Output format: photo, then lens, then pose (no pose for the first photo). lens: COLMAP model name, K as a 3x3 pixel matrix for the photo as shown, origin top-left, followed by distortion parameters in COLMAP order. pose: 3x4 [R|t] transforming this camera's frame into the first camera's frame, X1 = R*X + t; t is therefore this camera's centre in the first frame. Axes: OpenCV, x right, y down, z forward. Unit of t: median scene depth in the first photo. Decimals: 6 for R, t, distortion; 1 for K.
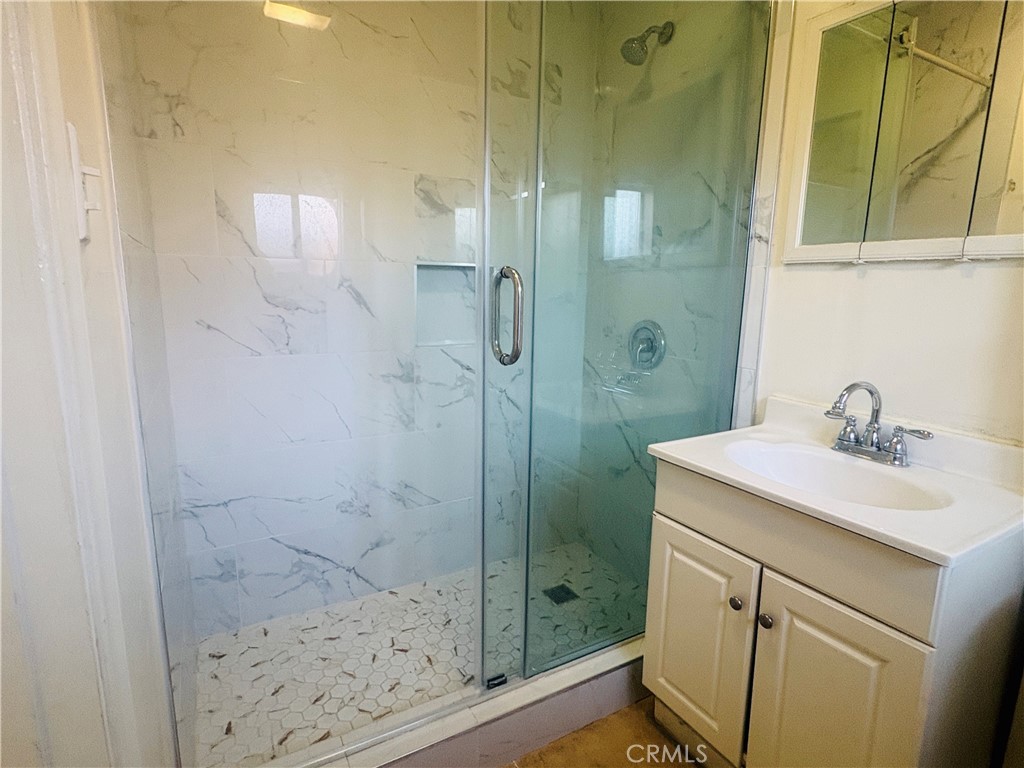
lens RADIAL K [[535.1, 0, 499.7], [0, 535.1, 384.4], [0, 0, 1]] dist [-0.003269, -0.000113]
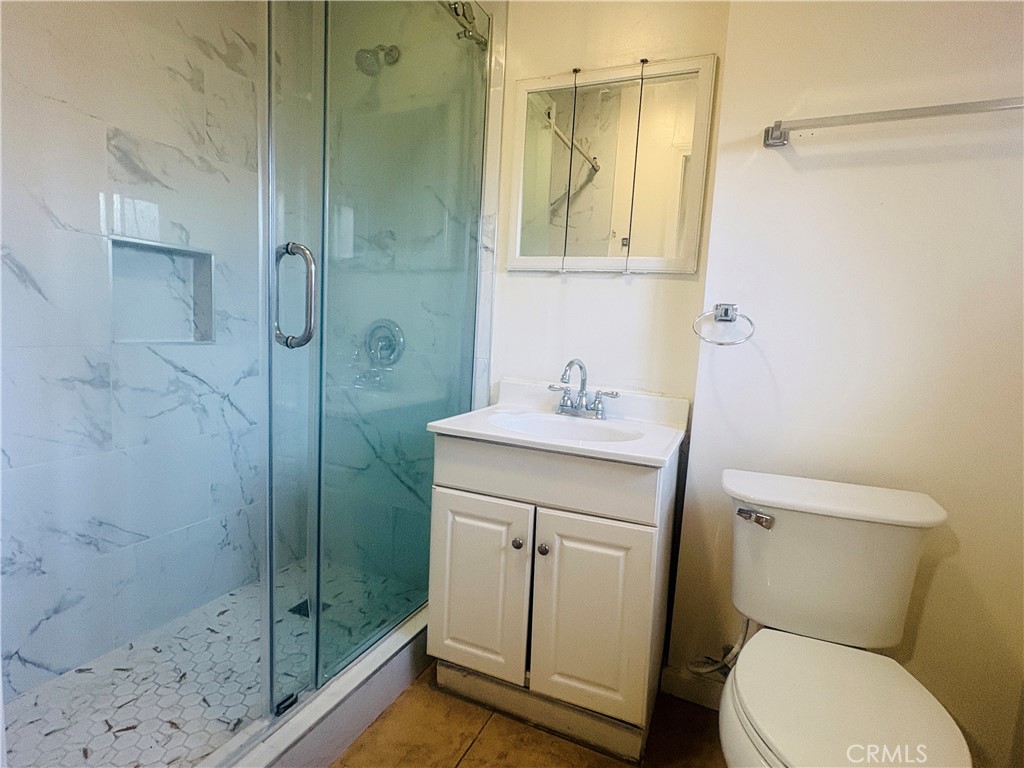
lens RADIAL K [[533.3, 0, 509.6], [0, 533.3, 384.4], [0, 0, 1]] dist [0.000676, -0.000211]
pose [[0.802694, -0.040764, 0.594996, -0.166357], [0.067018, 0.997508, -0.022072, 0.051161], [-0.592614, 0.057592, 0.803425, 0.022369]]
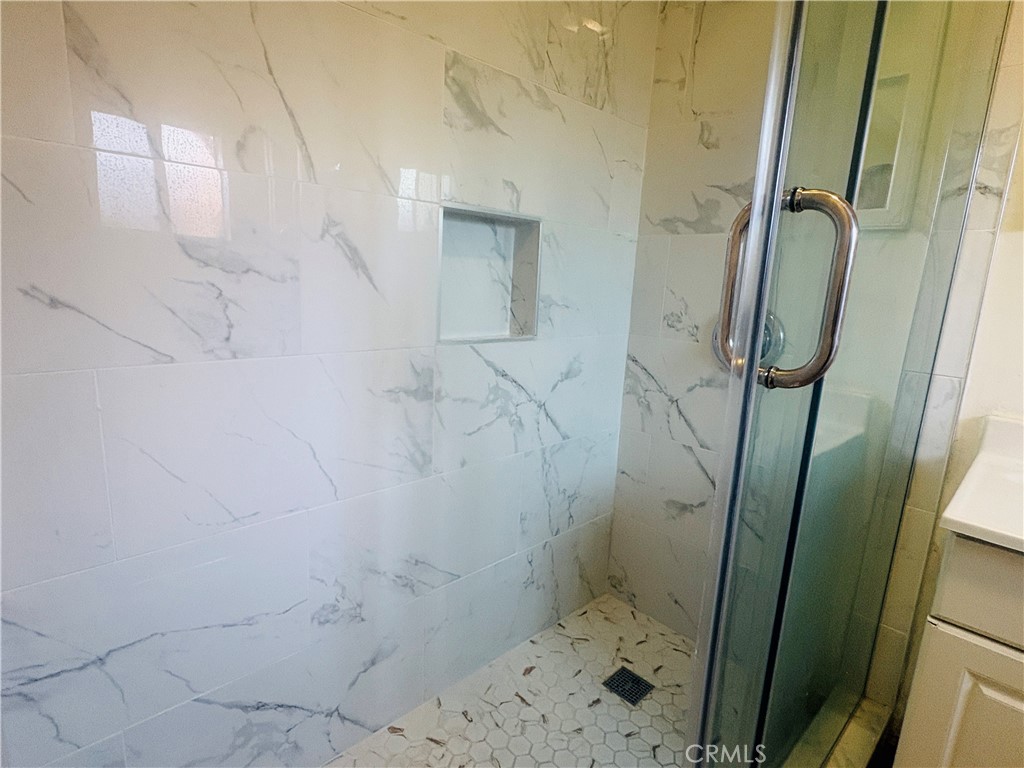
lens RADIAL K [[539.7, 0, 508.4], [0, 539.7, 384.8], [0, 0, 1]] dist [-0.002020, -0.000107]
pose [[0.968906, -0.018459, 0.246739, -0.246226], [0.012420, 0.999585, 0.026007, -0.038595], [-0.247117, -0.022134, 0.968733, 0.397639]]
